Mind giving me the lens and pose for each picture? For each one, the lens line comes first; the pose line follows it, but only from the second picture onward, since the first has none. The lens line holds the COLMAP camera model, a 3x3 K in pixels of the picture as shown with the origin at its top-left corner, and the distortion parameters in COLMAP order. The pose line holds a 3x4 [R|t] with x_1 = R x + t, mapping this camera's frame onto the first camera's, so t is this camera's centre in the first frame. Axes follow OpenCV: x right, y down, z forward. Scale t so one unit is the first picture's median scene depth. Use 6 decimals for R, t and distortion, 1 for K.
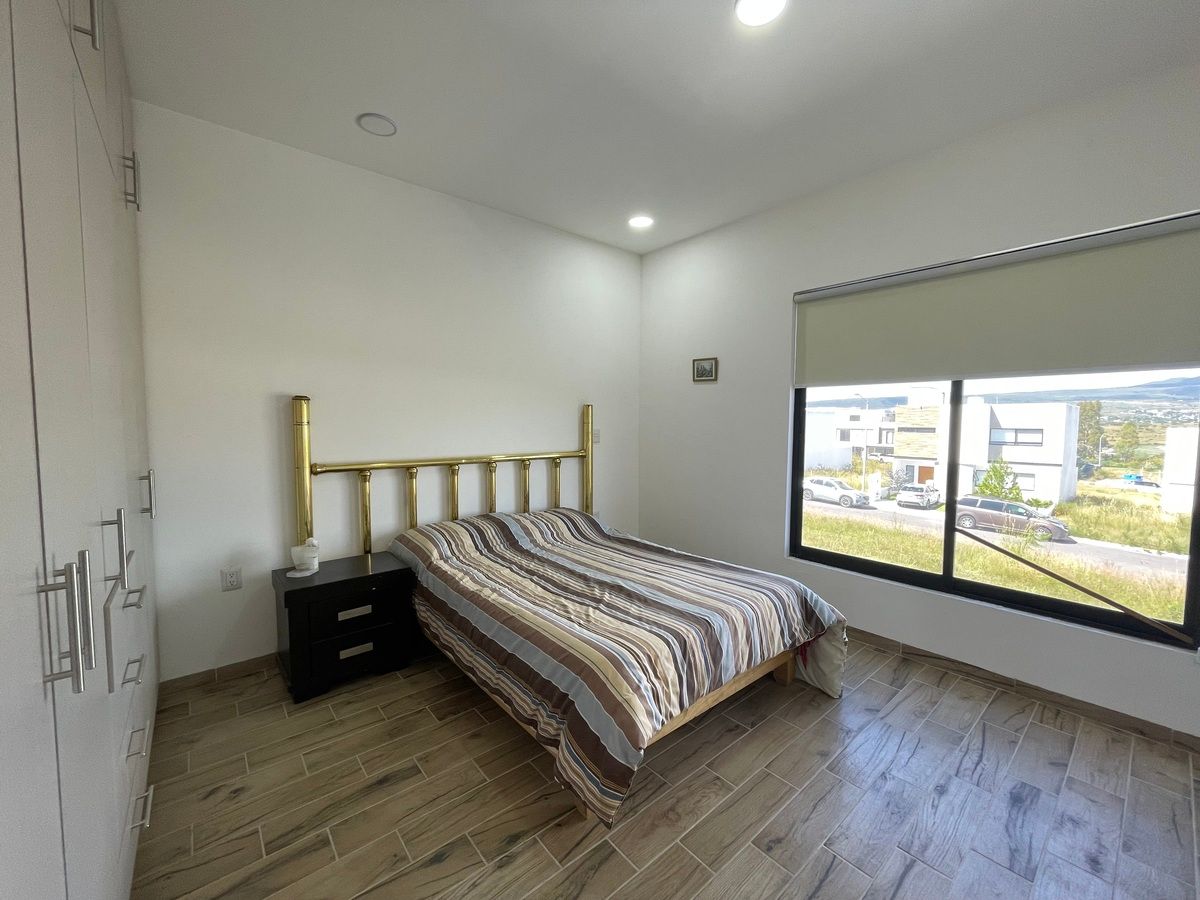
lens RADIAL K [[479.6, 0, 601.5], [0, 479.6, 449.7], [0, 0, 1]] dist [-0.003676, -0.000309]
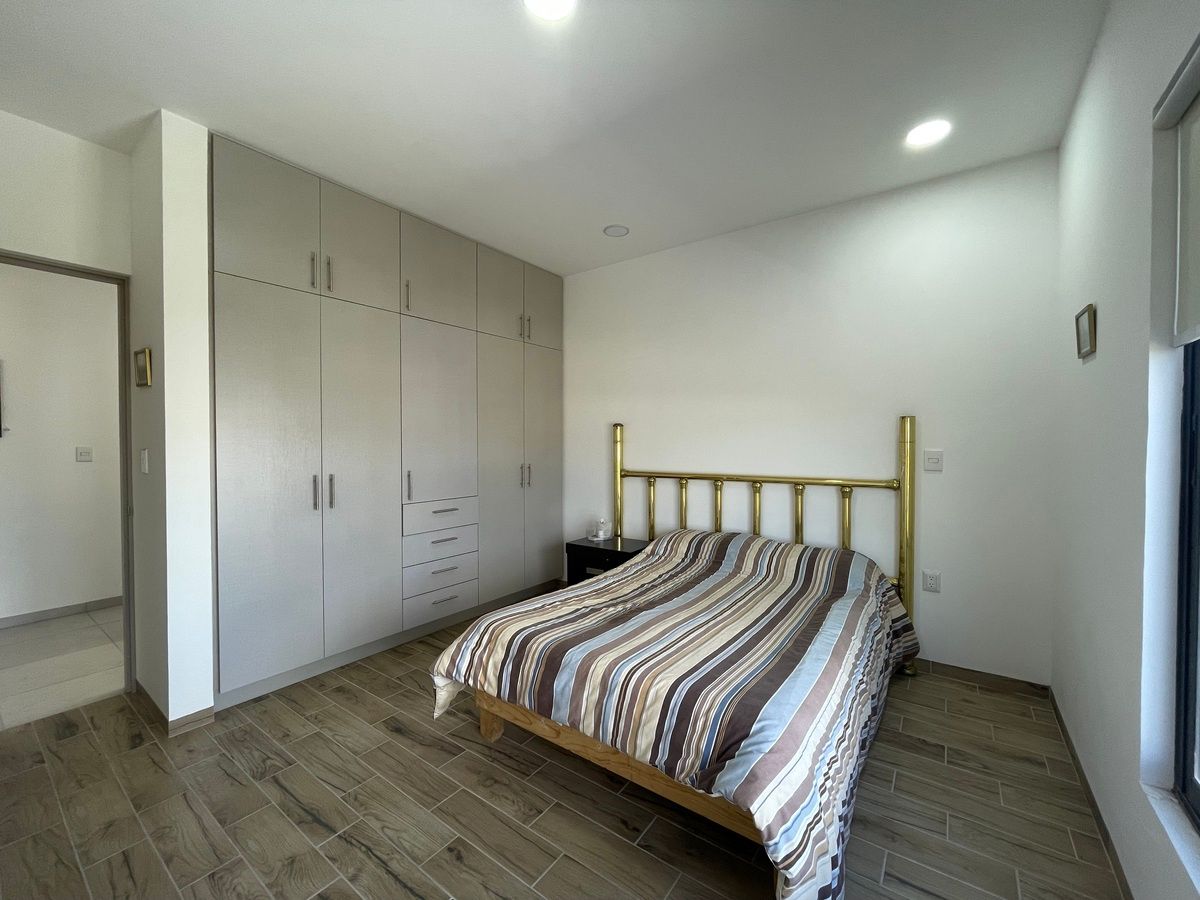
lens RADIAL K [[479.6, 0, 601.5], [0, 479.6, 449.7], [0, 0, 1]] dist [-0.003676, -0.000309]
pose [[0.245661, 0.014441, -0.969248, 0.816789], [-0.057101, 0.998368, 0.000403, -0.027660], [0.967672, 0.055246, 0.246085, 0.582397]]
